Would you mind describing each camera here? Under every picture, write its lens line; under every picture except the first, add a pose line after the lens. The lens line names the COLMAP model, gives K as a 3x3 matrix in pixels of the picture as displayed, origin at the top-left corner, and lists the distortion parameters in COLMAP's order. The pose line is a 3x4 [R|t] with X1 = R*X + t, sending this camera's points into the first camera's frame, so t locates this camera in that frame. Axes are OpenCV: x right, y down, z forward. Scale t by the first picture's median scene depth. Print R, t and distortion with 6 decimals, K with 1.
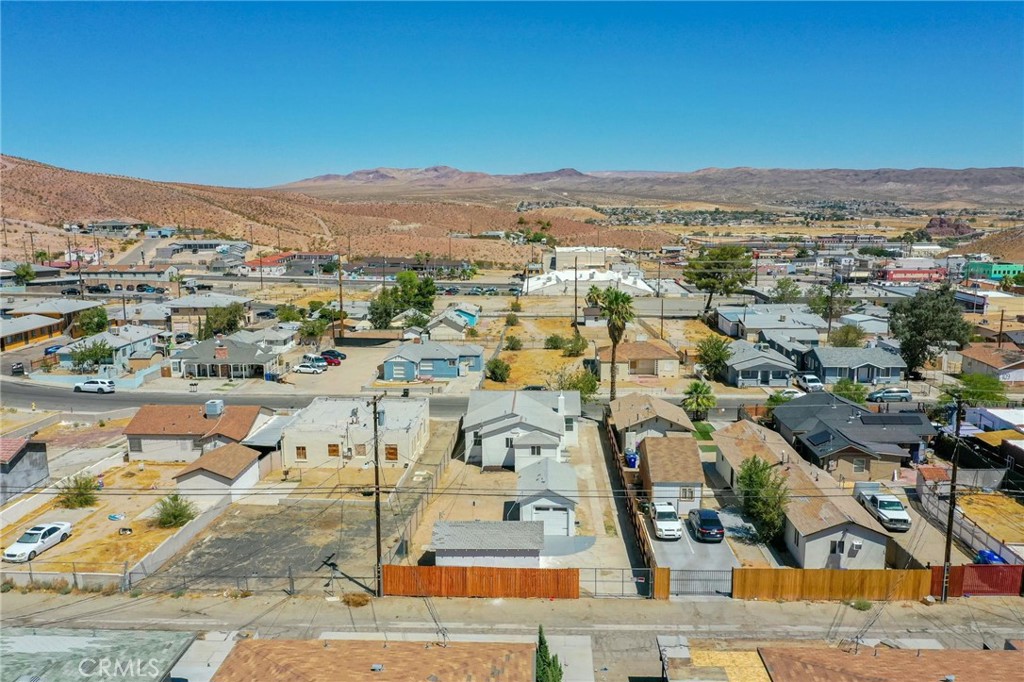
lens RADIAL K [[808.2, 0, 512.0], [0, 808.2, 341.0], [0, 0, 1]] dist [-0.000646, 0.004610]
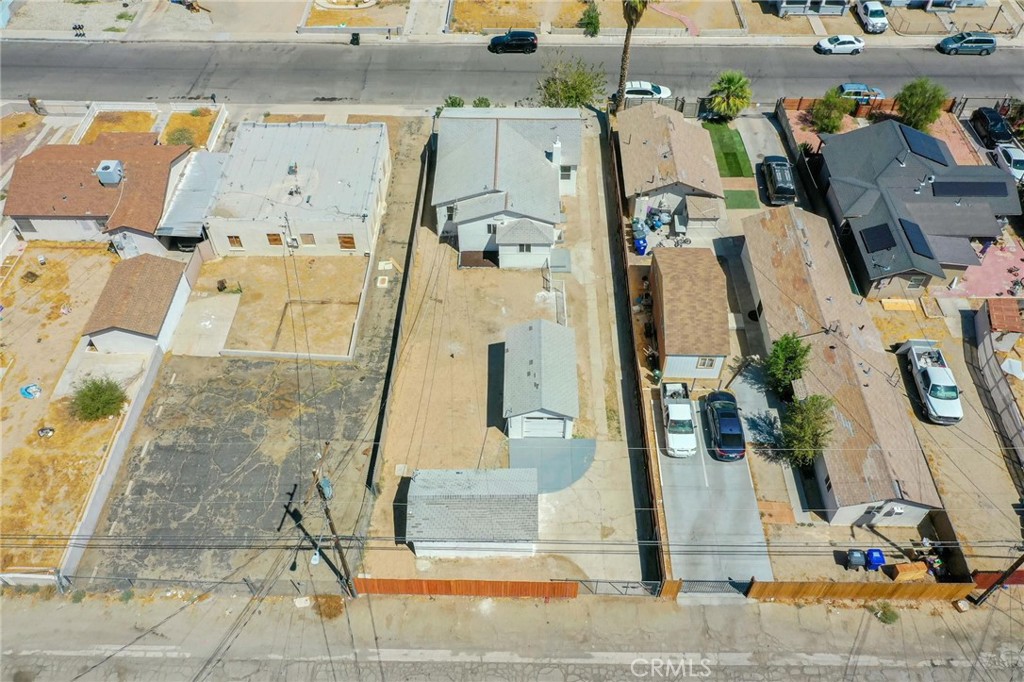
lens RADIAL K [[808.2, 0, 512.0], [0, 808.2, 341.0], [0, 0, 1]] dist [-0.000646, 0.004610]
pose [[0.999645, -0.019631, 0.018040, 0.000103], [0.003911, 0.777302, 0.629116, -0.311172], [-0.026373, -0.628821, 0.777102, 0.319681]]
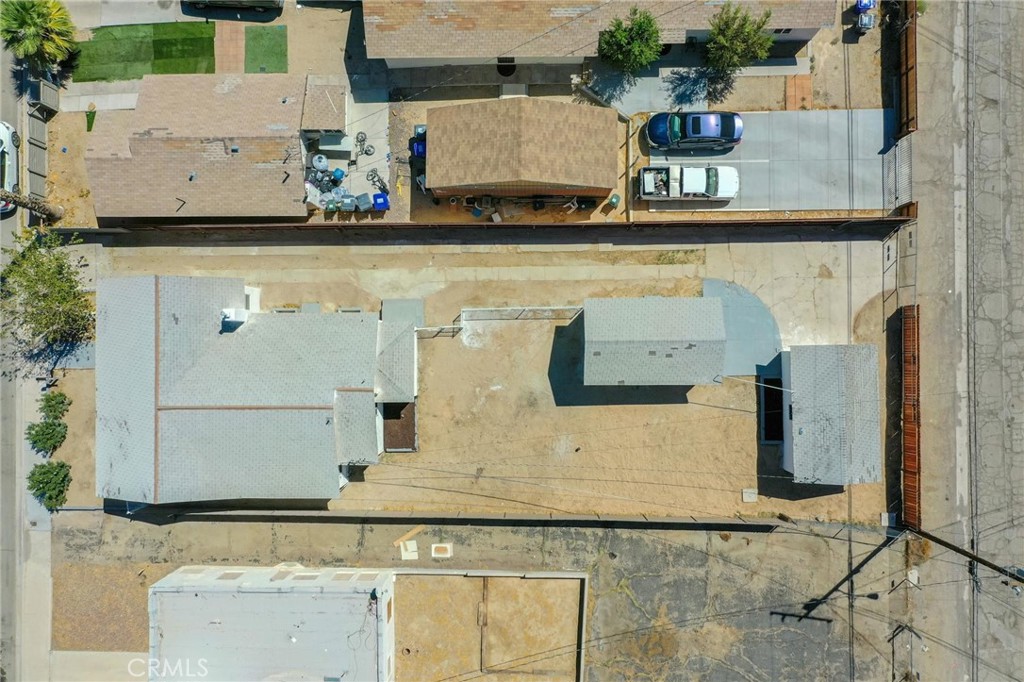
lens RADIAL K [[797.8, 0, 509.6], [0, 797.8, 340.2], [0, 0, 1]] dist [-0.004506, -0.002645]
pose [[-0.045898, -0.998703, 0.022048, 0.029990], [0.204528, 0.012209, 0.978784, -0.431894], [-0.977784, 0.049434, 0.203703, 0.832113]]
